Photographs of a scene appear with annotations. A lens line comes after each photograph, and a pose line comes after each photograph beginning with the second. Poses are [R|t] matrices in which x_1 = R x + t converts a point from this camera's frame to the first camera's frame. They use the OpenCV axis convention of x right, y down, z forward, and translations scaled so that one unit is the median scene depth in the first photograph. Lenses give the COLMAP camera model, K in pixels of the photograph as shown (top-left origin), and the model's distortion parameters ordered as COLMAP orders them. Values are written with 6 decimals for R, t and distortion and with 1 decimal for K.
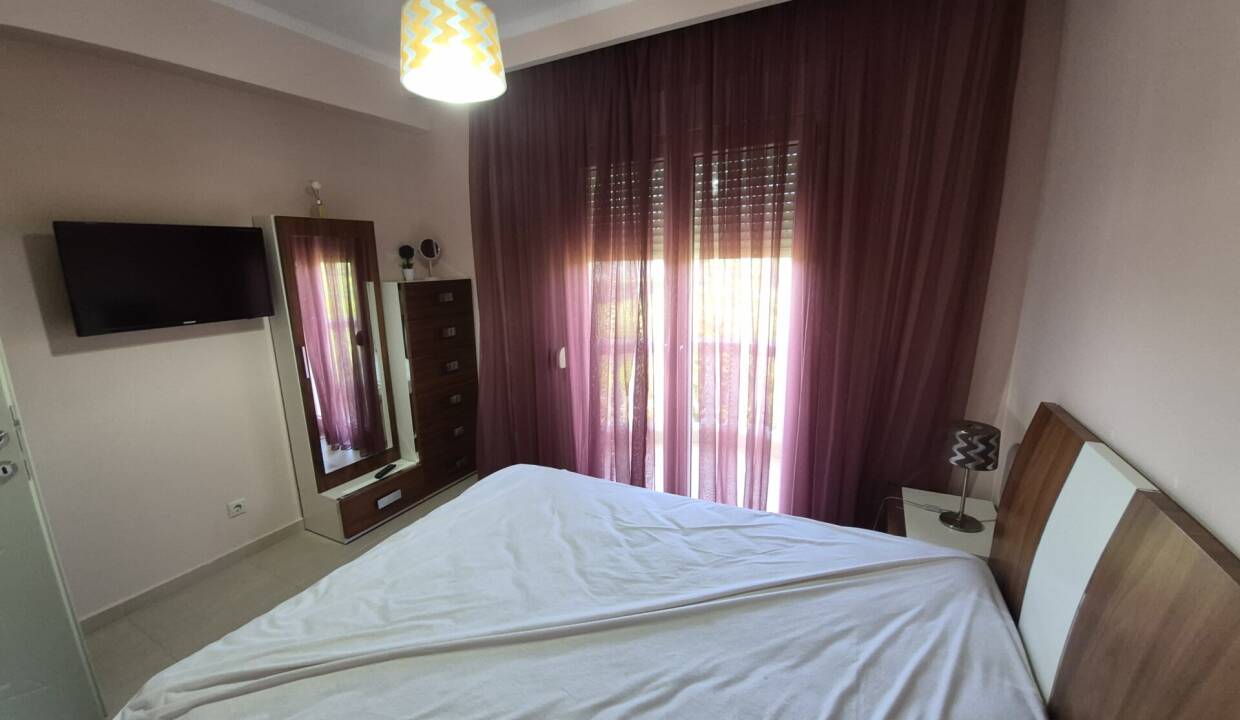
lens RADIAL K [[498.5, 0, 602.4], [0, 498.5, 362.3], [0, 0, 1]] dist [-0.001020, -0.000090]
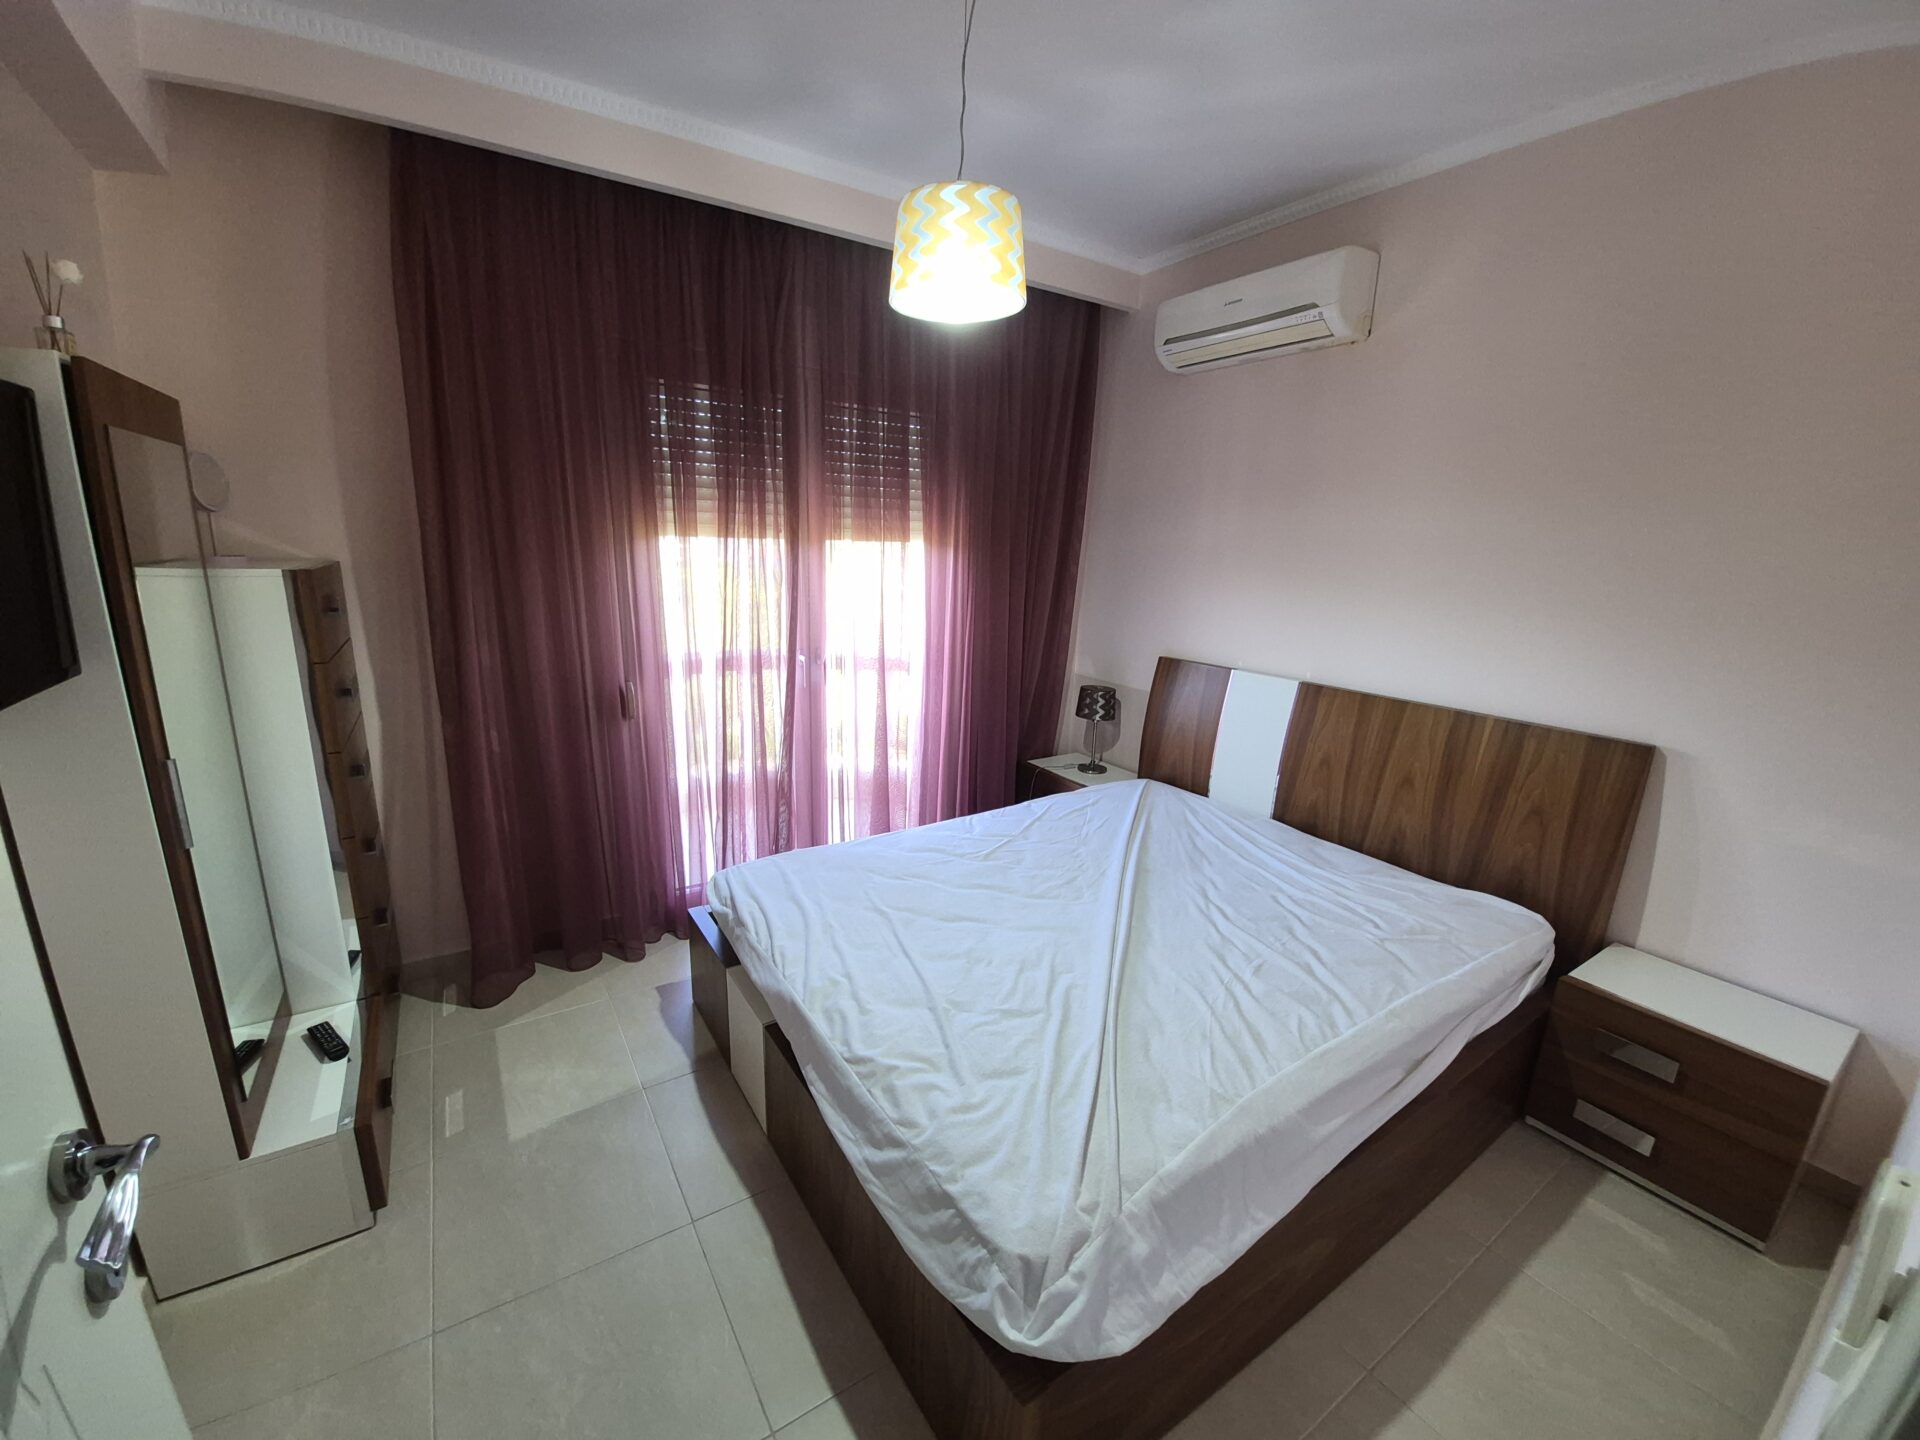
lens RADIAL K [[763.9, 0, 960.0], [0, 763.9, 720.0], [0, 0, 1]] dist [-0.000550, 0.000015]
pose [[0.475361, -0.162784, 0.864600, -1.061199], [0.146338, 0.983674, 0.104745, -0.040050], [-0.867535, 0.076732, 0.491421, 0.375147]]
